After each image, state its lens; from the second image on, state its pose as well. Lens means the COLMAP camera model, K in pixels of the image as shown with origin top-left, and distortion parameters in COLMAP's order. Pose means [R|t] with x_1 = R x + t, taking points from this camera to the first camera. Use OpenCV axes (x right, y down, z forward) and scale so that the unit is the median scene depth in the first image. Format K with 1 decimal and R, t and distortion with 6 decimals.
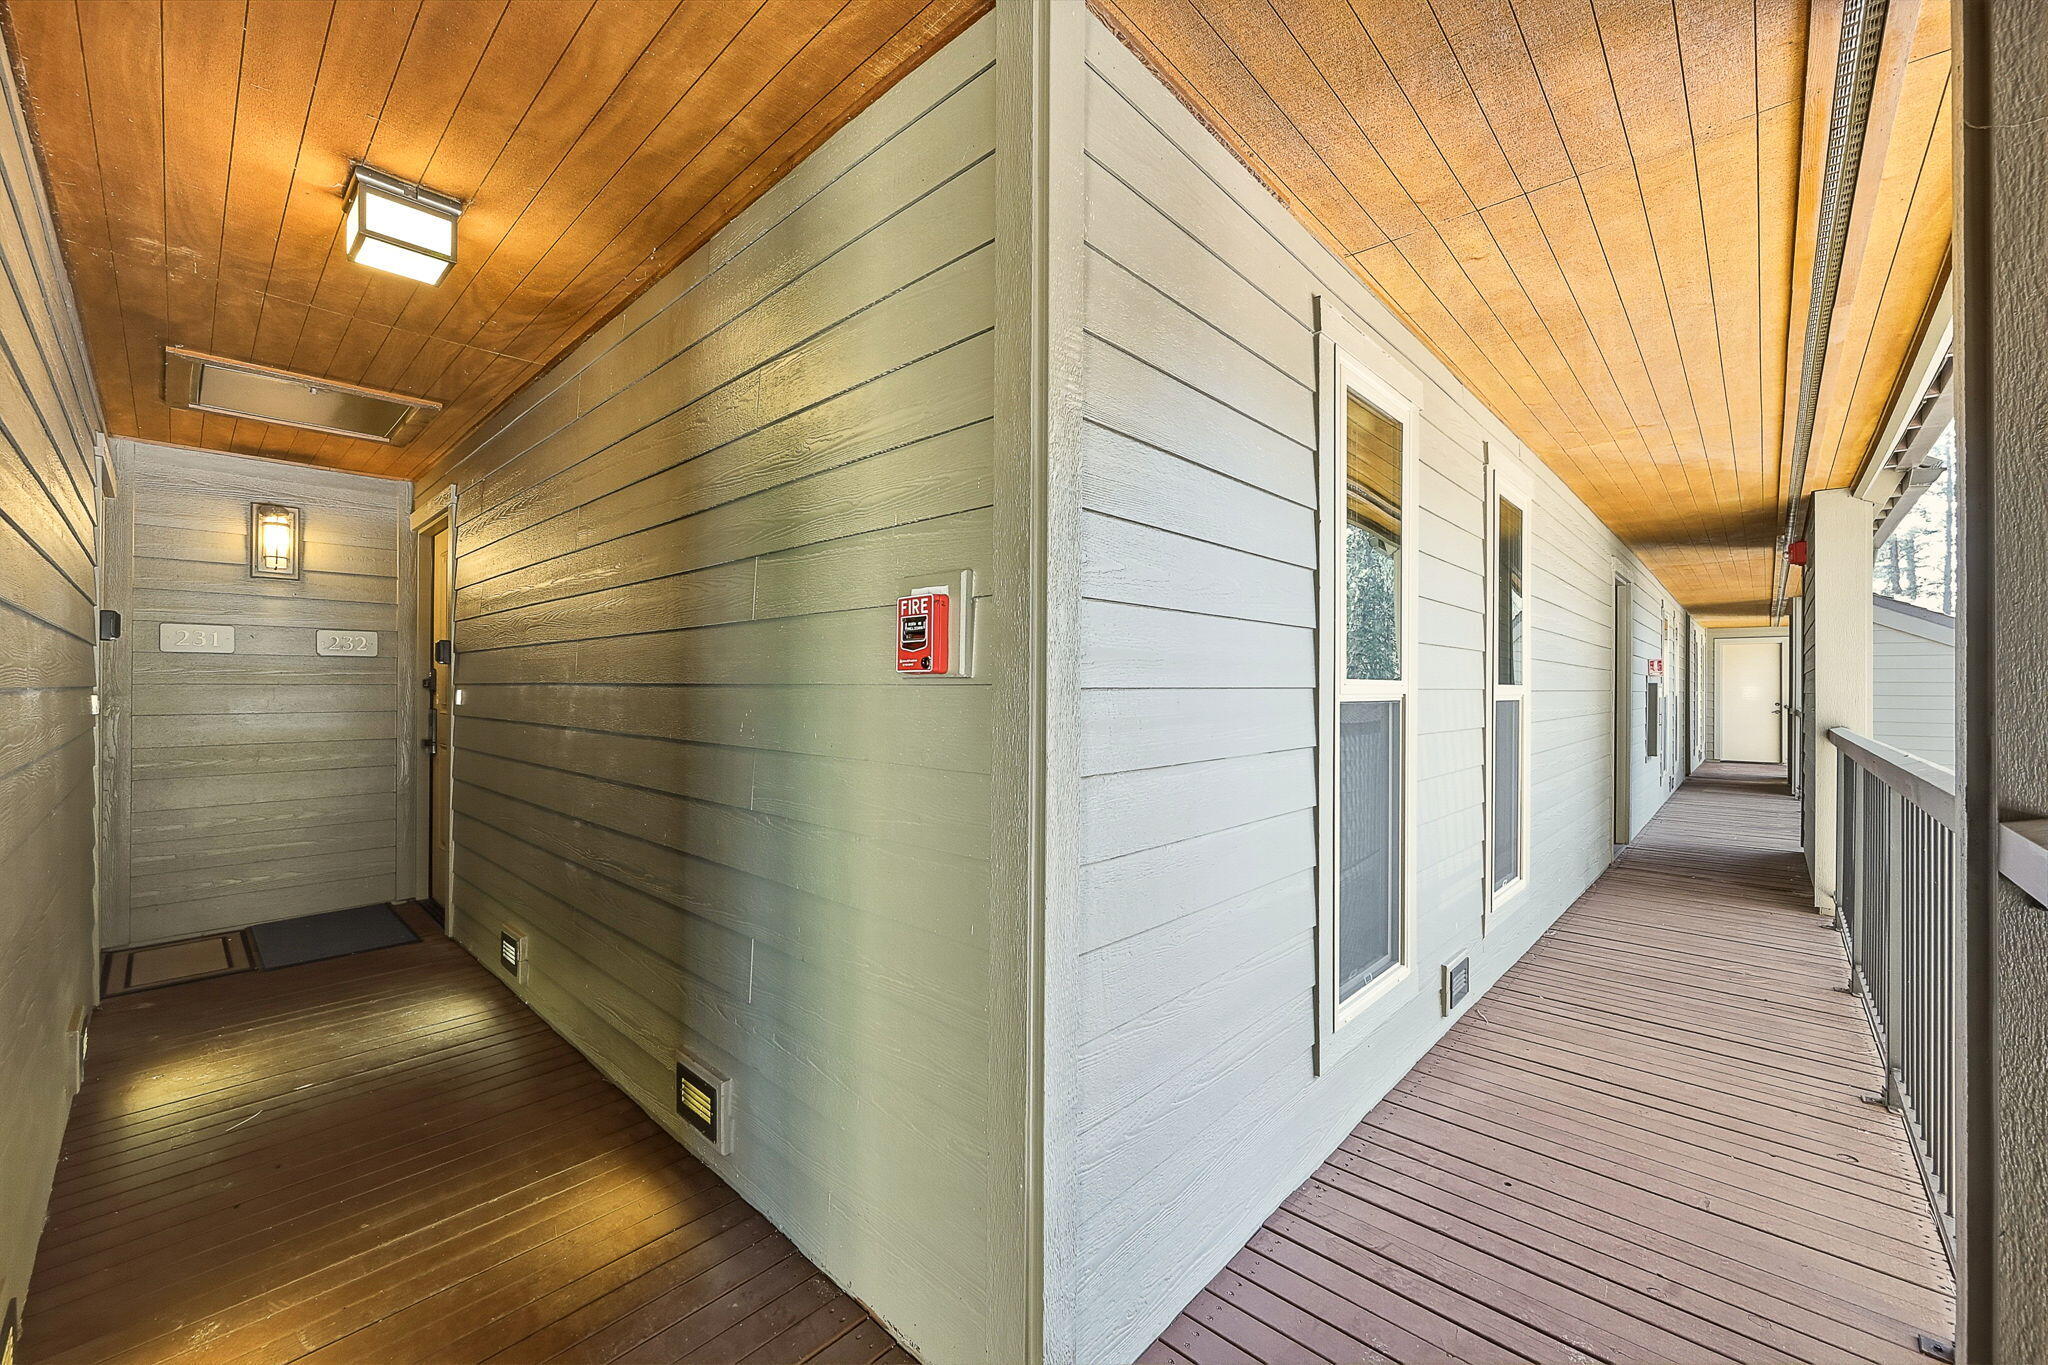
lens RADIAL K [[797.1, 0, 1020.4], [0, 797.1, 685.3], [0, 0, 1]] dist [-0.000874, 0.000023]
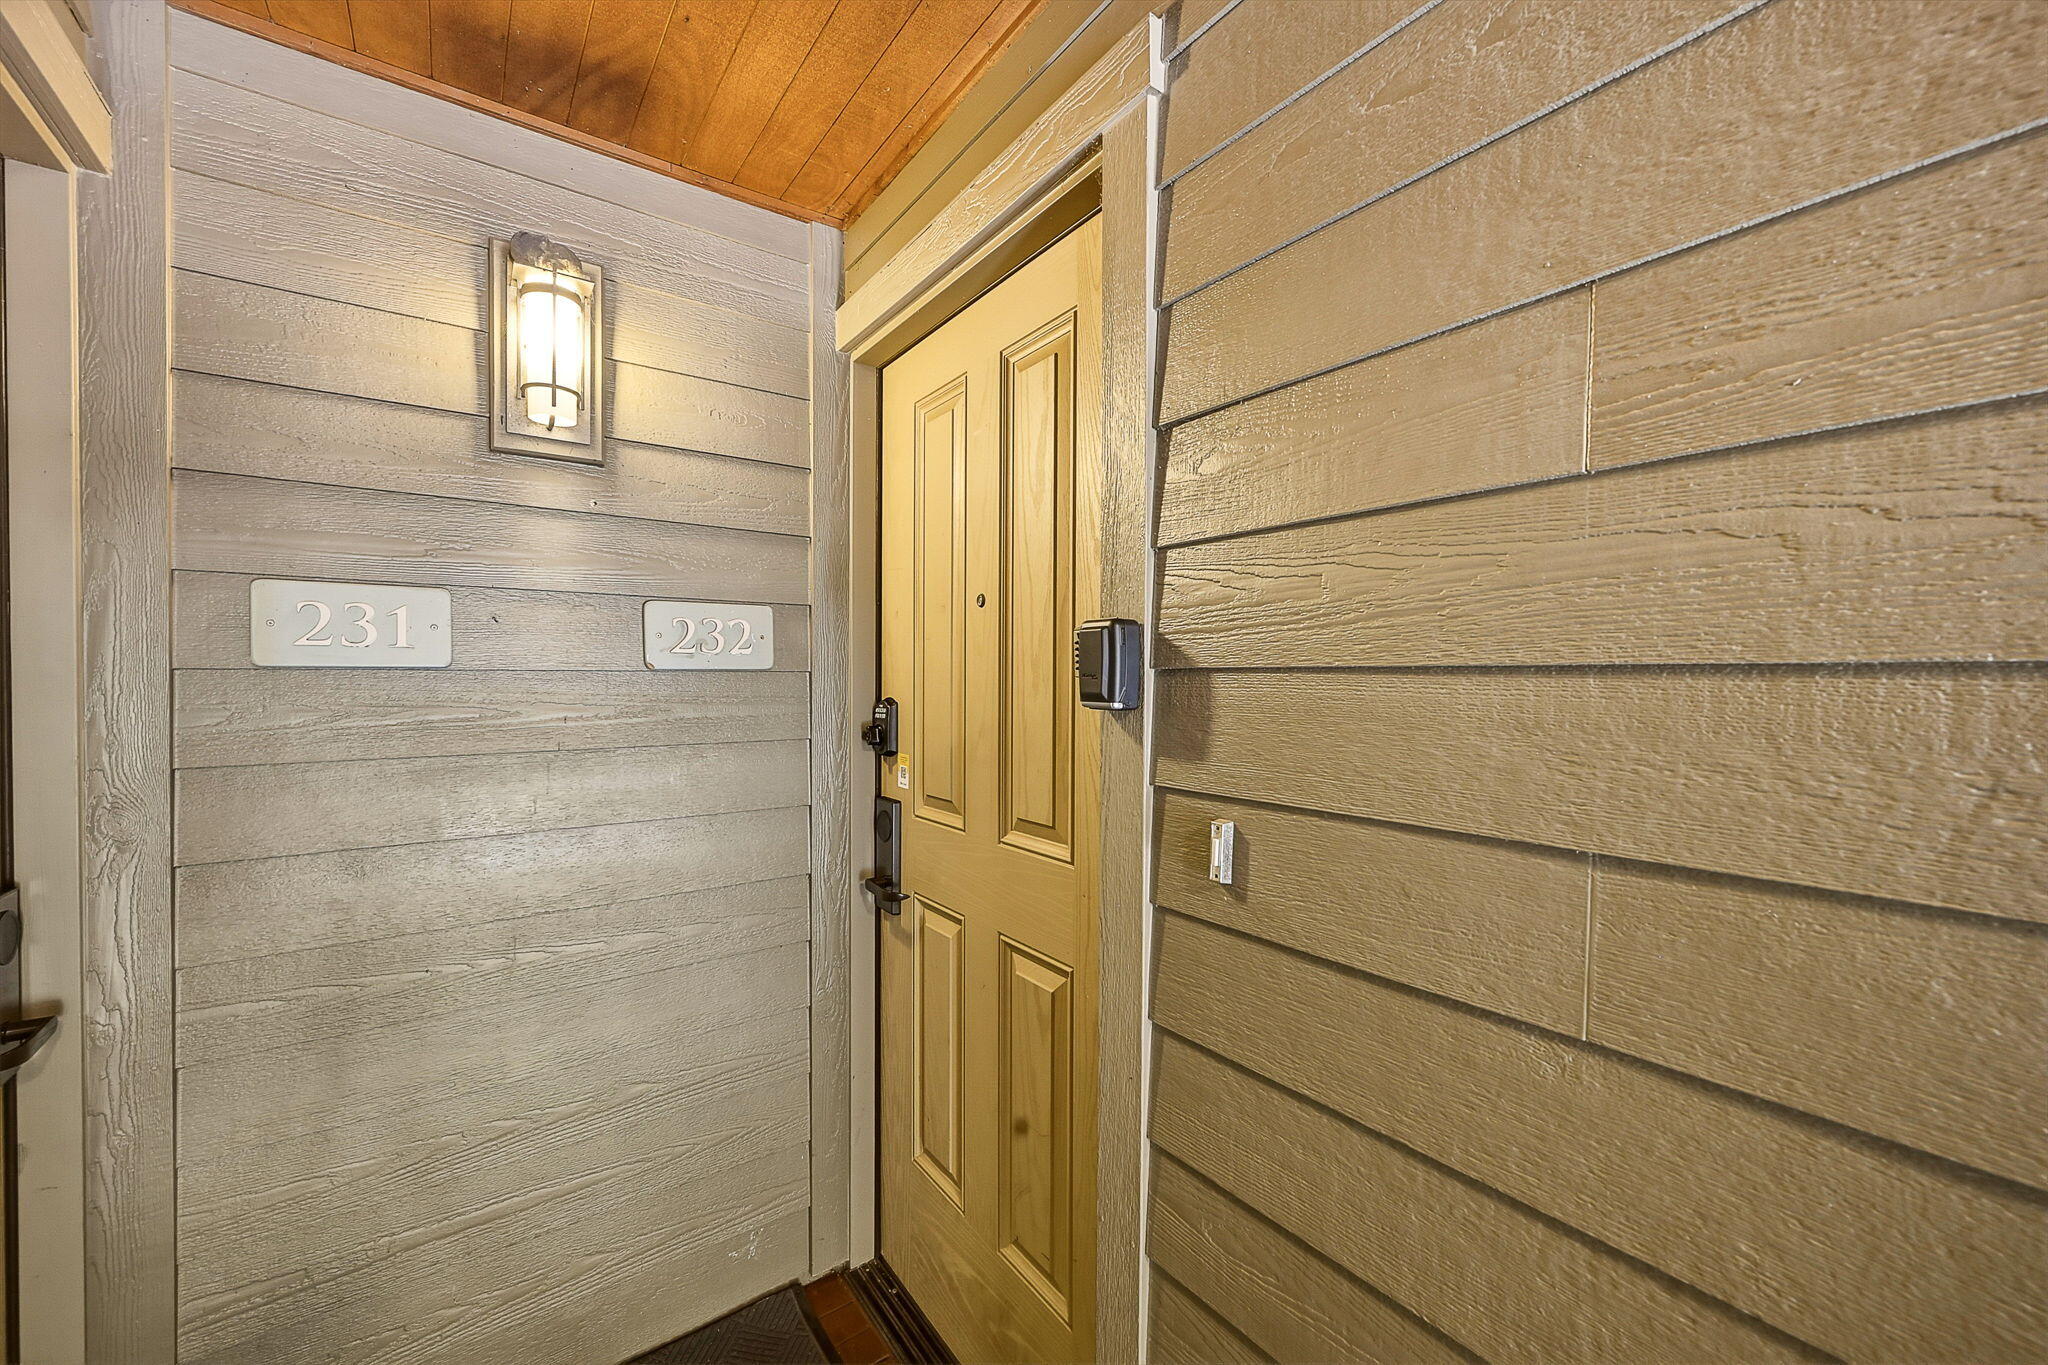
lens RADIAL K [[797.1, 0, 1020.4], [0, 797.1, 685.3], [0, 0, 1]] dist [-0.000874, 0.000023]
pose [[0.981070, 0.003022, -0.193631, -0.648053], [0.000195, 0.999862, 0.016592, -0.036751], [0.193654, -0.016316, 0.980934, 0.677819]]
